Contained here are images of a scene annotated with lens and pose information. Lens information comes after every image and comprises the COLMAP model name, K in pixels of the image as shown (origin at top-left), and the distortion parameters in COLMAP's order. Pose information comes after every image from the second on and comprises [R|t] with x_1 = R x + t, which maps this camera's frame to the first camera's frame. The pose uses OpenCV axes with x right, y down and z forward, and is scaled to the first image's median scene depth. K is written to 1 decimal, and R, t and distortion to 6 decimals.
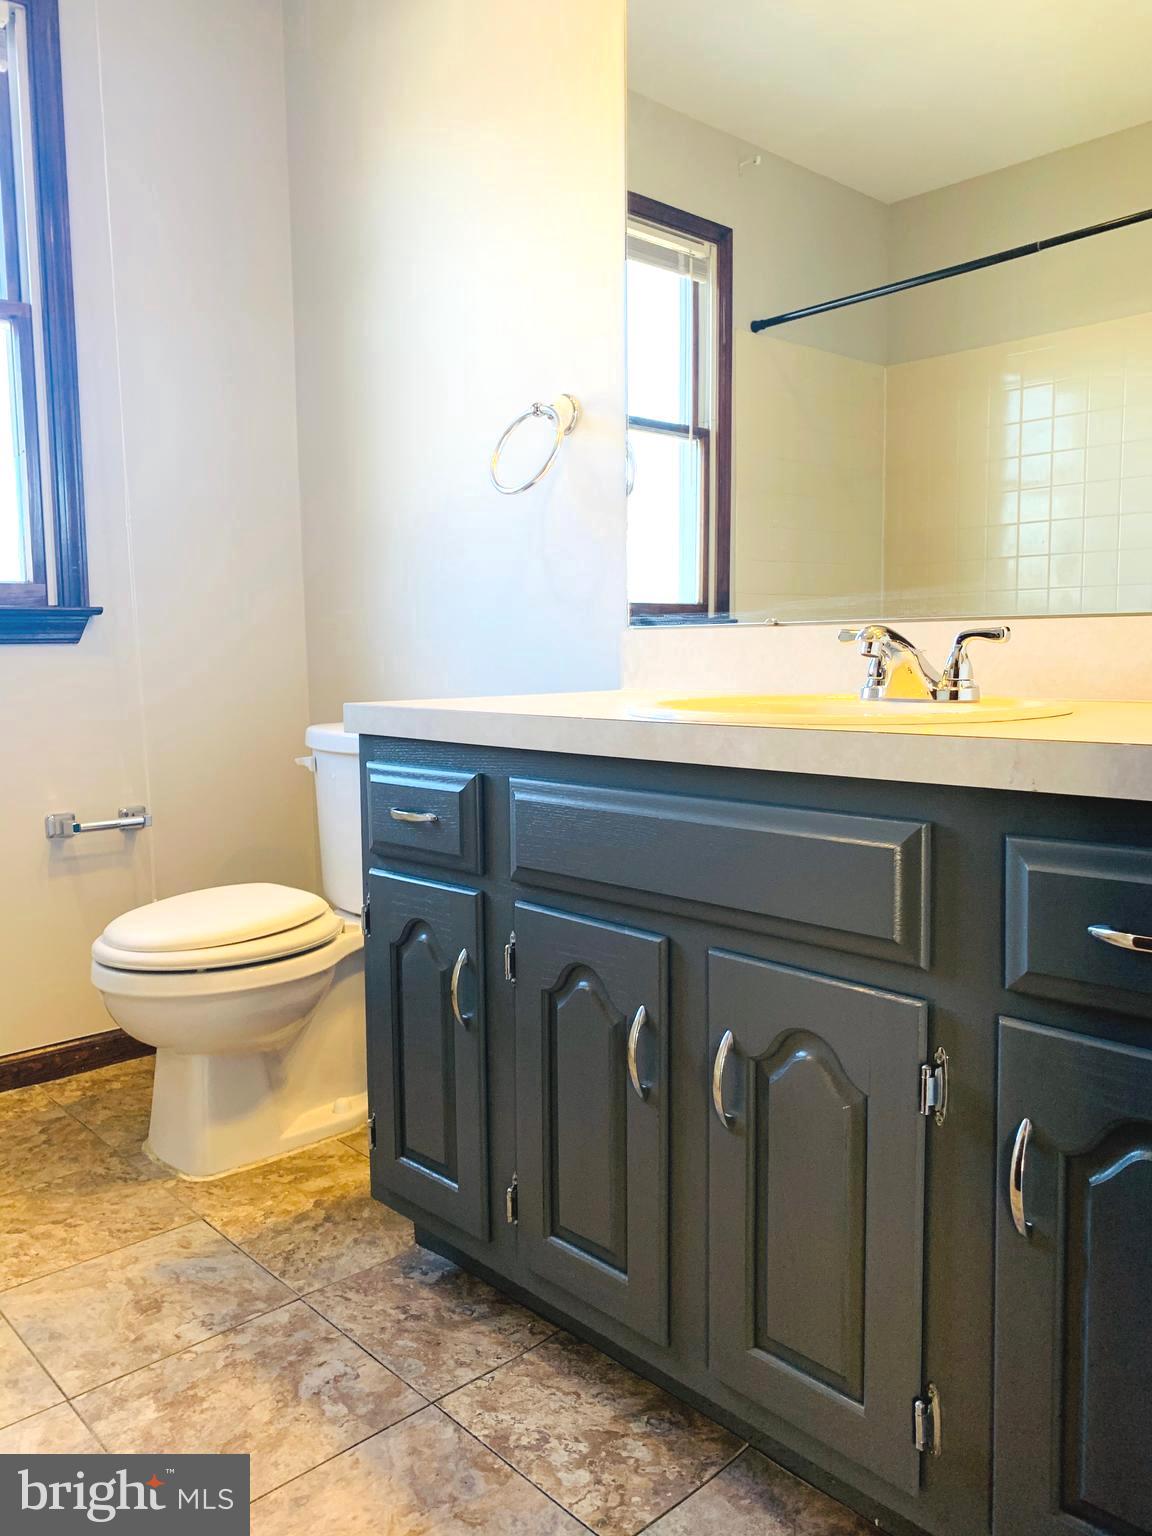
lens RADIAL K [[1168.2, 0, 587.6], [0, 1168.2, 762.3], [0, 0, 1]] dist [0.013022, -0.026896]
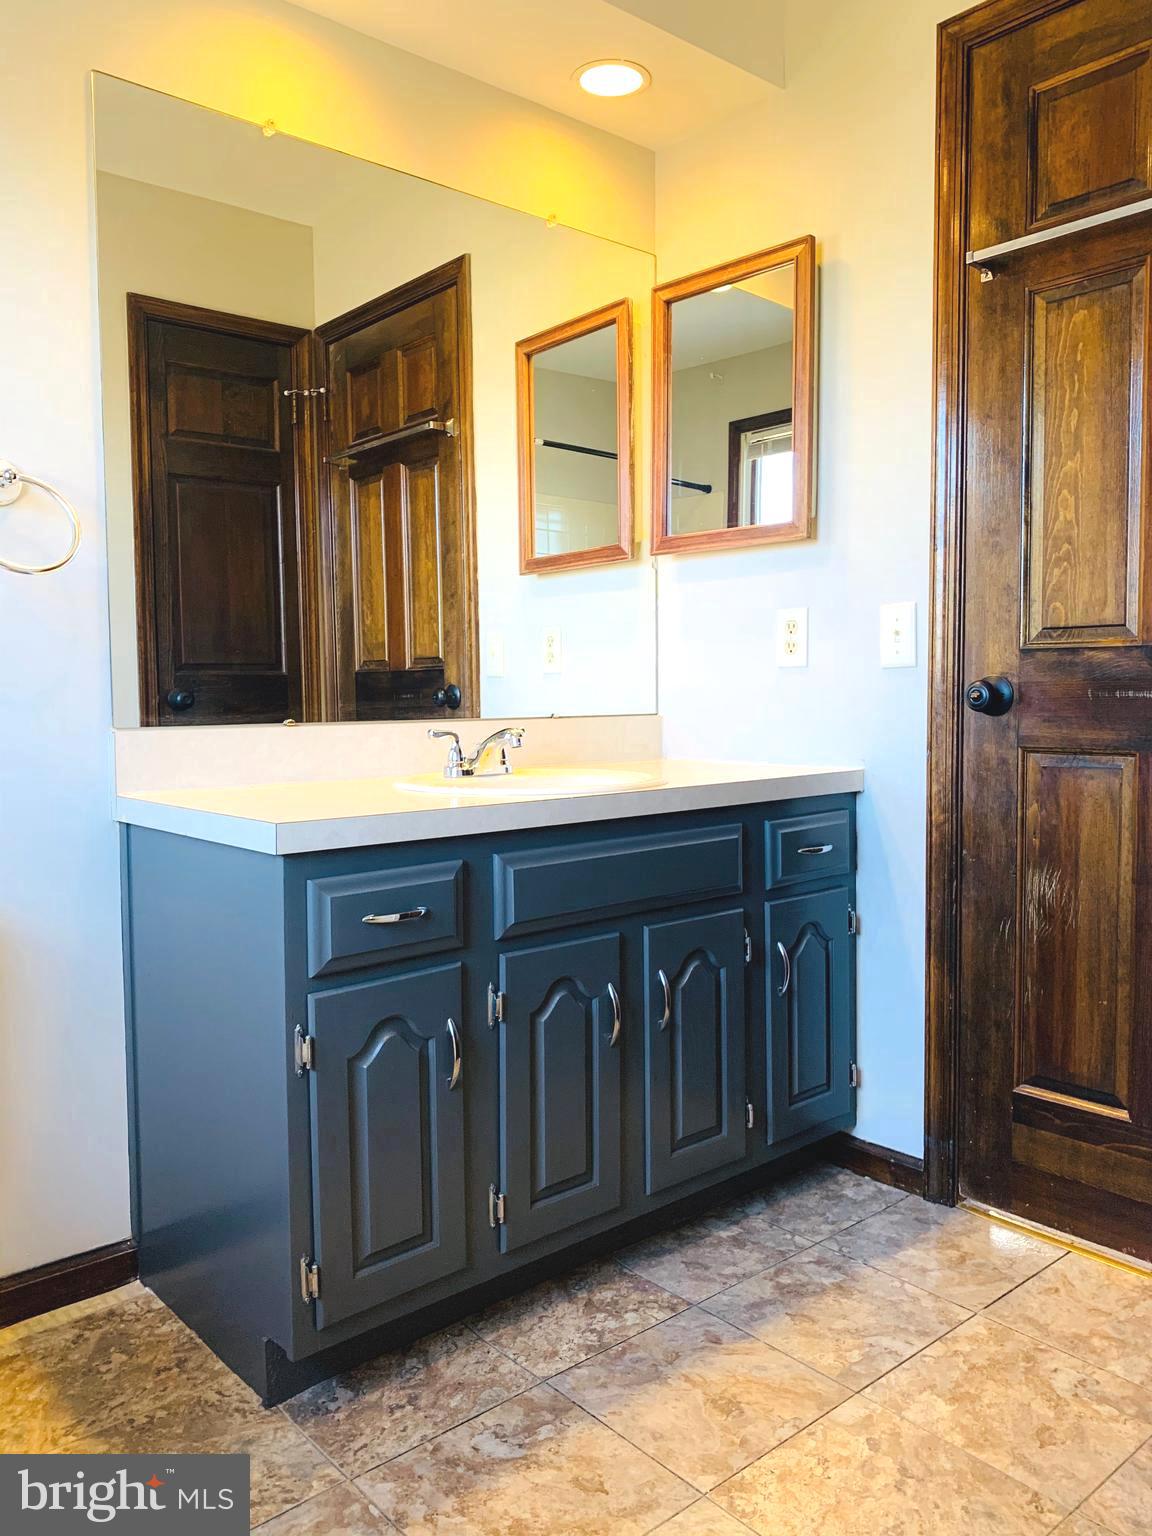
lens RADIAL K [[1168.2, 0, 587.5], [0, 1168.2, 767.2], [0, 0, 1]] dist [0.013022, -0.026896]
pose [[0.032468, -0.063264, 0.997469, -1.264711], [0.102824, 0.992911, 0.059628, -0.145784], [-0.994170, 0.100627, 0.038742, 0.823922]]
